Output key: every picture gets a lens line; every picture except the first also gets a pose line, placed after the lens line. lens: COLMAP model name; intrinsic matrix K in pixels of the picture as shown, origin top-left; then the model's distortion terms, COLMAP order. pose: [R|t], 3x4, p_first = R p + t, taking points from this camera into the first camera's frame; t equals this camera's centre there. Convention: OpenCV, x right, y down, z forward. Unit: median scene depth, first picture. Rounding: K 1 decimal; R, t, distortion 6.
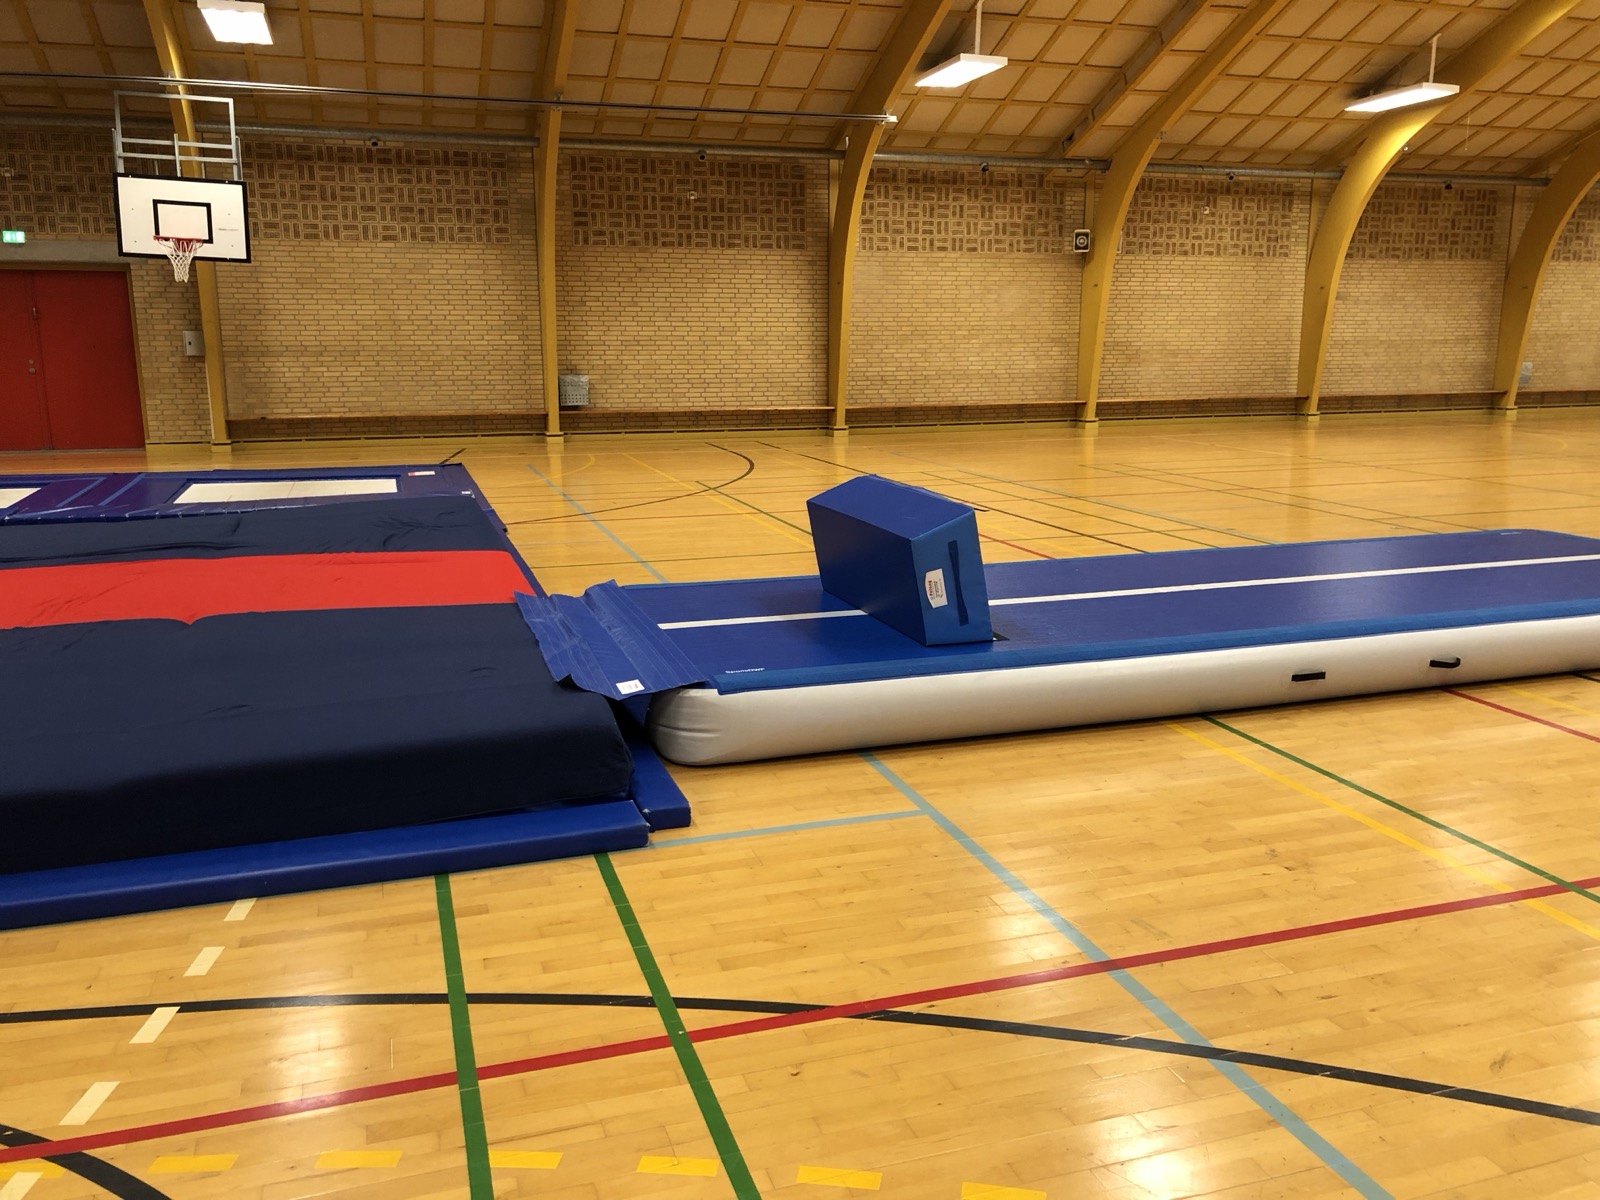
lens RADIAL K [[1291.4, 0, 800.0], [0, 1291.4, 600.0], [0, 0, 1]] dist [0.001612, 0.016795]
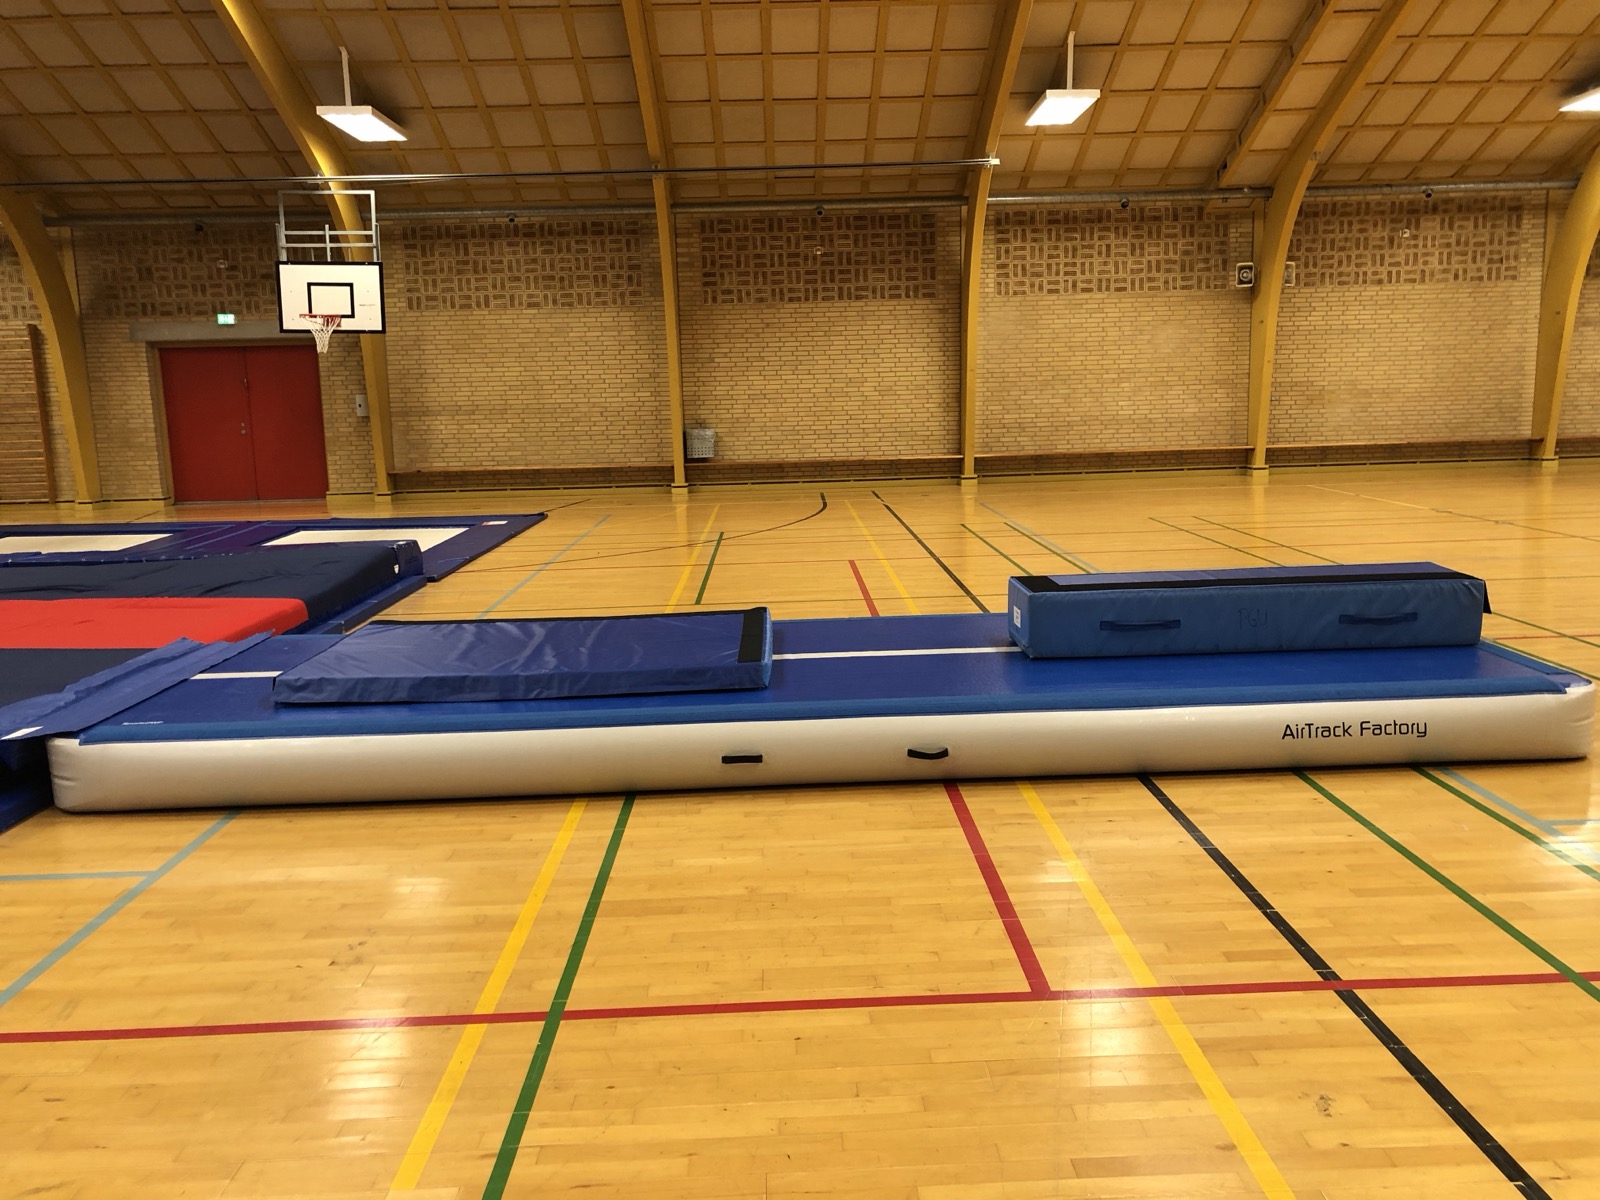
lens RADIAL K [[1284.4, 0, 800.0], [0, 1284.4, 600.0], [0, 0, 1]] dist [0.009741, 0.008993]
pose [[0.958319, 0.023077, -0.284767, 0.191029], [-0.032843, 0.999023, -0.029565, -0.007973], [0.283806, 0.037686, 0.958141, 0.037191]]
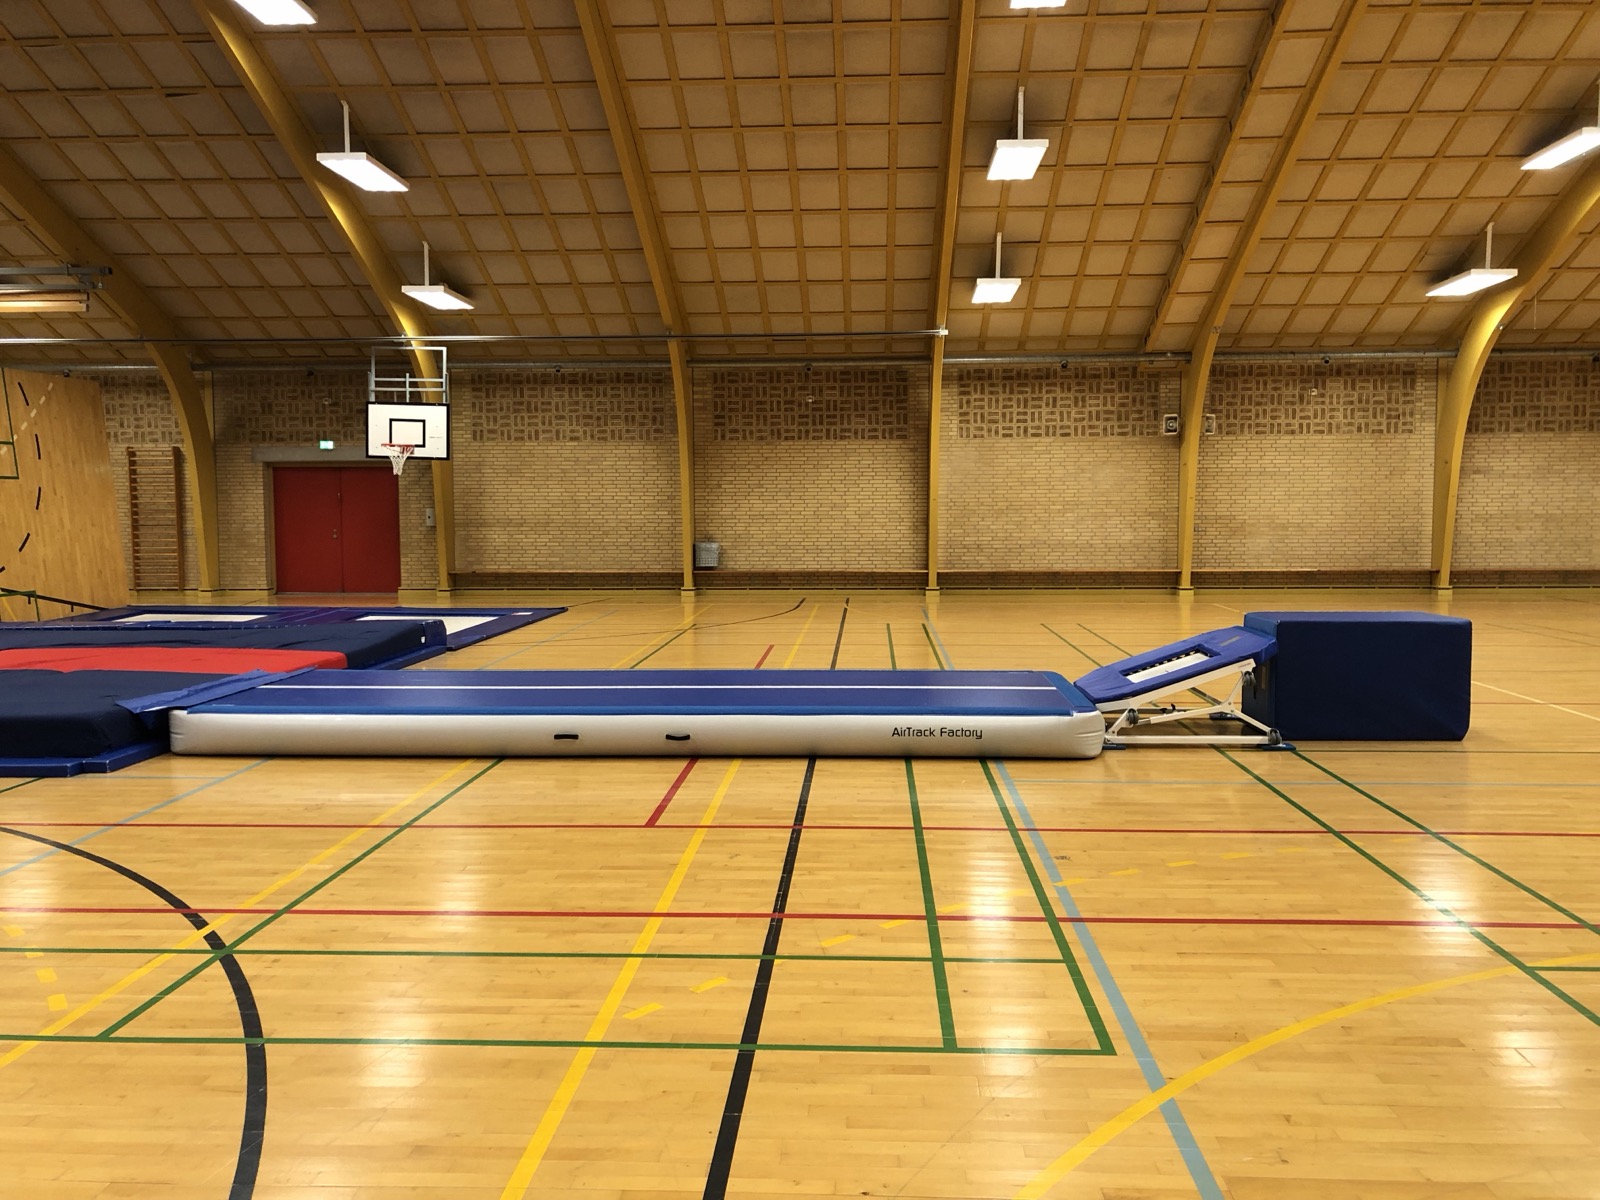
lens RADIAL K [[1268.8, 0, 798.6], [0, 1268.8, 605.0], [0, 0, 1]] dist [0.053291, -0.077861]
pose [[0.934754, 0.025109, -0.354407, 0.327615], [-0.069012, 0.991333, -0.111787, 0.015096], [0.348528, 0.128951, 0.928385, -0.091435]]
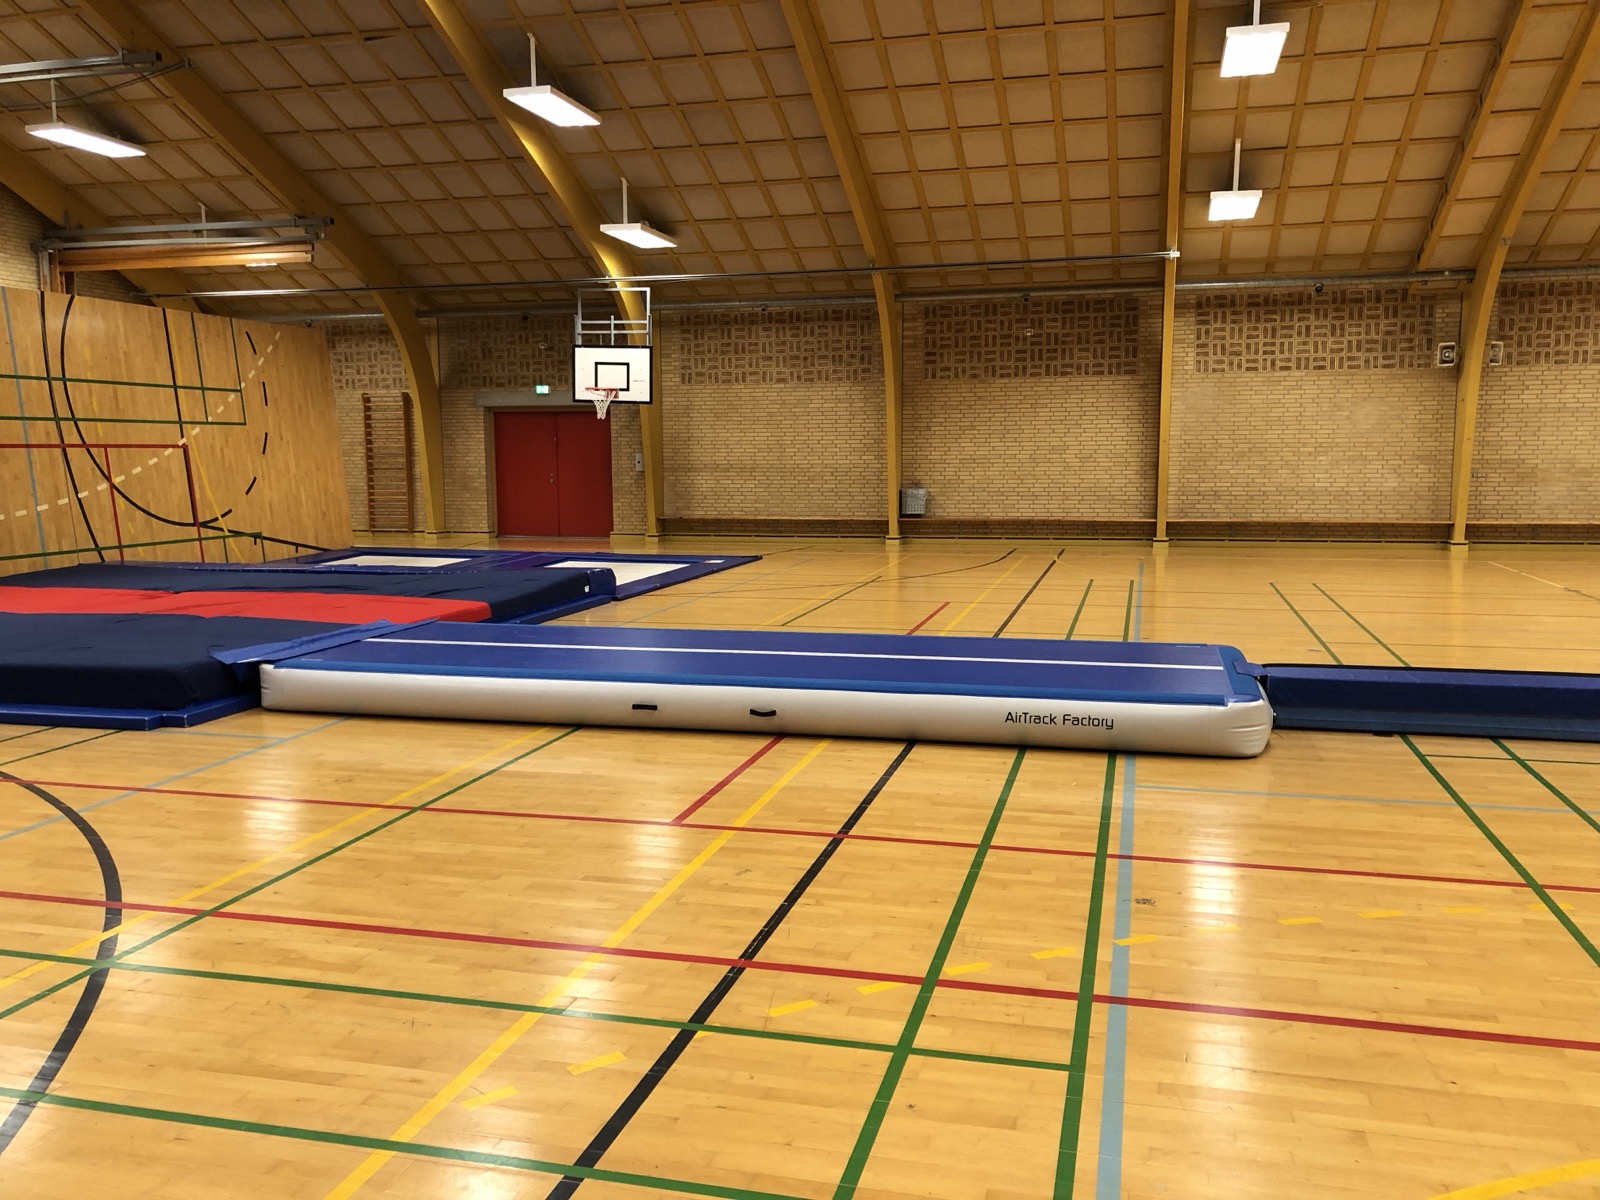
lens RADIAL K [[1274.9, 0, 808.2], [0, 1274.9, 604.0], [0, 0, 1]] dist [0.013275, 0.007845]
pose [[0.845304, 0.060767, -0.530819, 0.350575], [-0.103367, 0.993340, -0.050892, -0.000058], [0.524192, 0.097888, 0.845956, -0.021945]]
